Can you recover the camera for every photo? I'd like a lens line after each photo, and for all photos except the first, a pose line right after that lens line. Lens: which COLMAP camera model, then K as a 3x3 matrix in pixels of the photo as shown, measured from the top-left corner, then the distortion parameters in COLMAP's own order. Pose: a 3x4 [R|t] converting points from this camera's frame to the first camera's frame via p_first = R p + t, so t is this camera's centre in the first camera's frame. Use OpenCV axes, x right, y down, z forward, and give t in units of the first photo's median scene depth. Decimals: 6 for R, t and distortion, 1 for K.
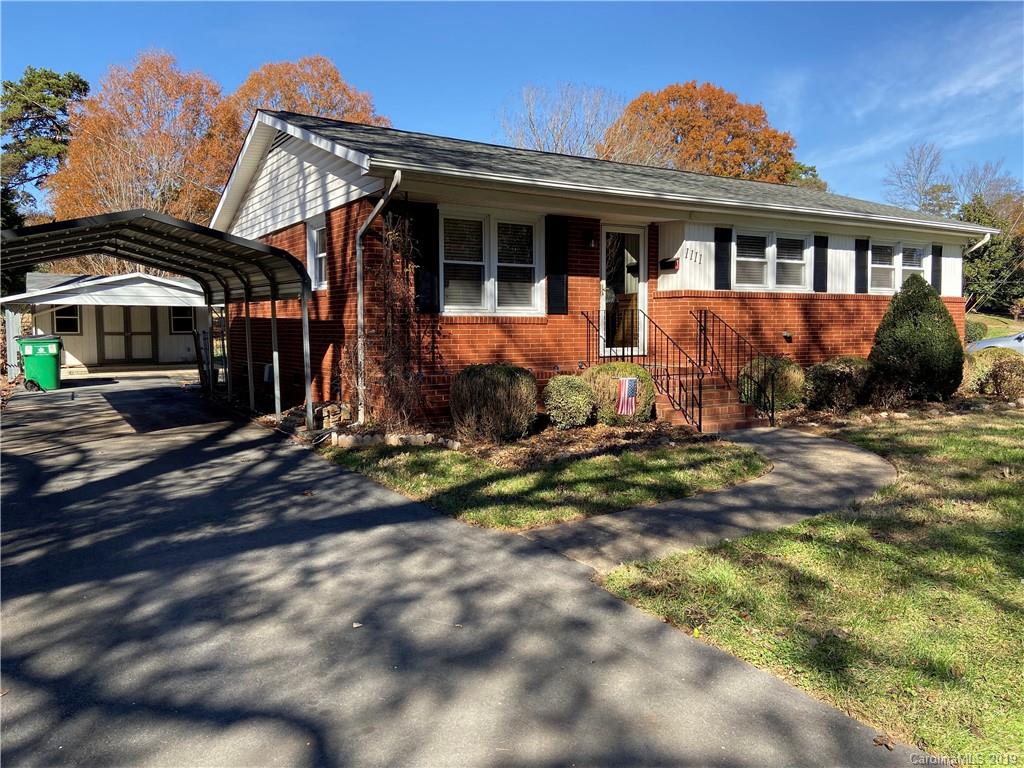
lens RADIAL K [[786.2, 0, 541.9], [0, 786.2, 380.8], [0, 0, 1]] dist [0.078925, -0.115854]
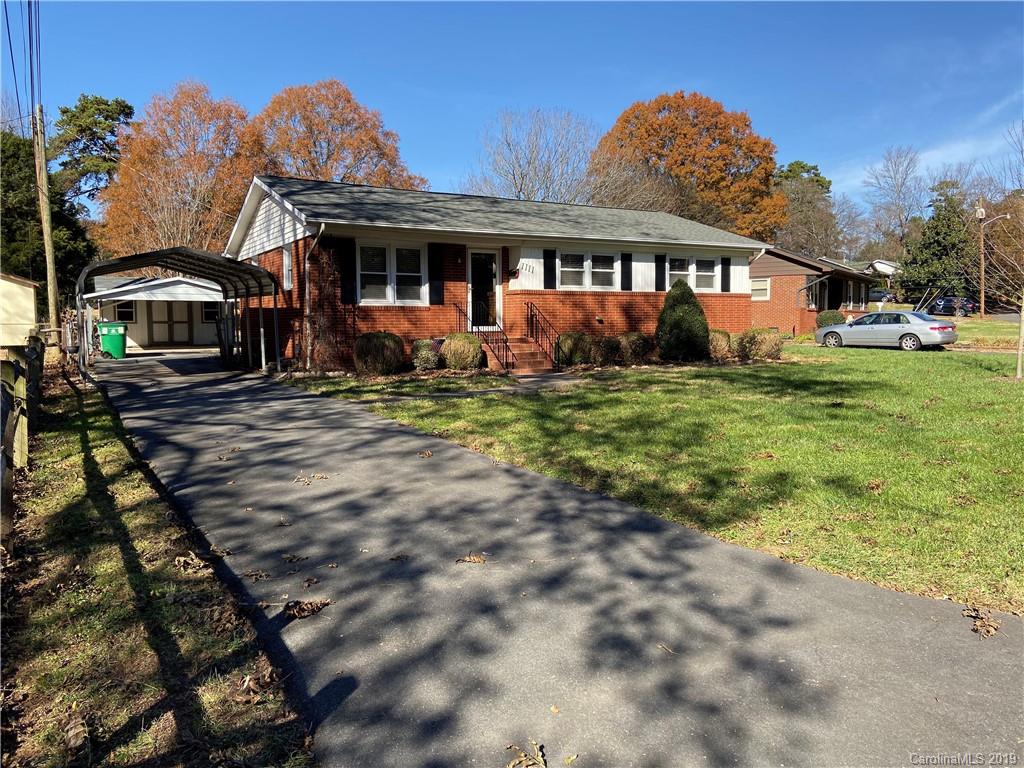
lens RADIAL K [[786.2, 0, 529.2], [0, 786.2, 381.6], [0, 0, 1]] dist [0.078925, -0.115854]
pose [[0.998715, 0.002895, -0.050603, 0.284427], [-0.002600, 0.999979, 0.005888, 0.059837], [0.050619, -0.005749, 0.998702, -0.578307]]
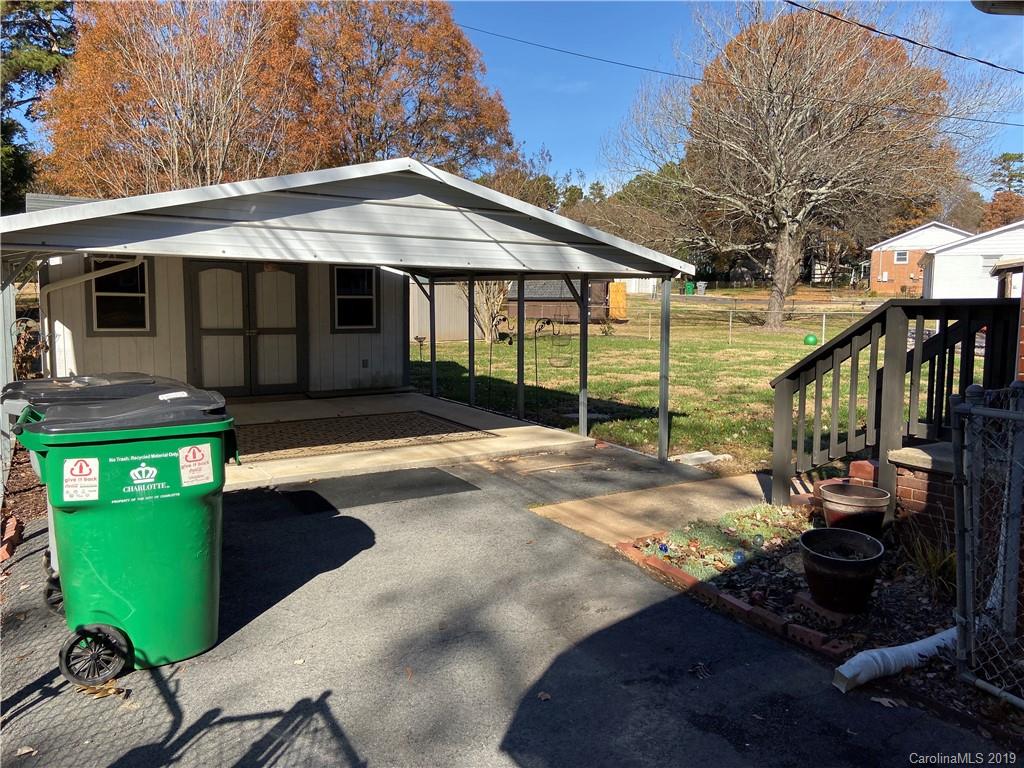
lens RADIAL K [[786.2, 0, 518.8], [0, 786.2, 383.1], [0, 0, 1]] dist [0.078925, -0.115854]
pose [[0.999878, 0.014301, -0.006360, -0.737666], [-0.014072, 0.999297, 0.034763, -0.096893], [0.006852, -0.034669, 0.999375, 1.108310]]
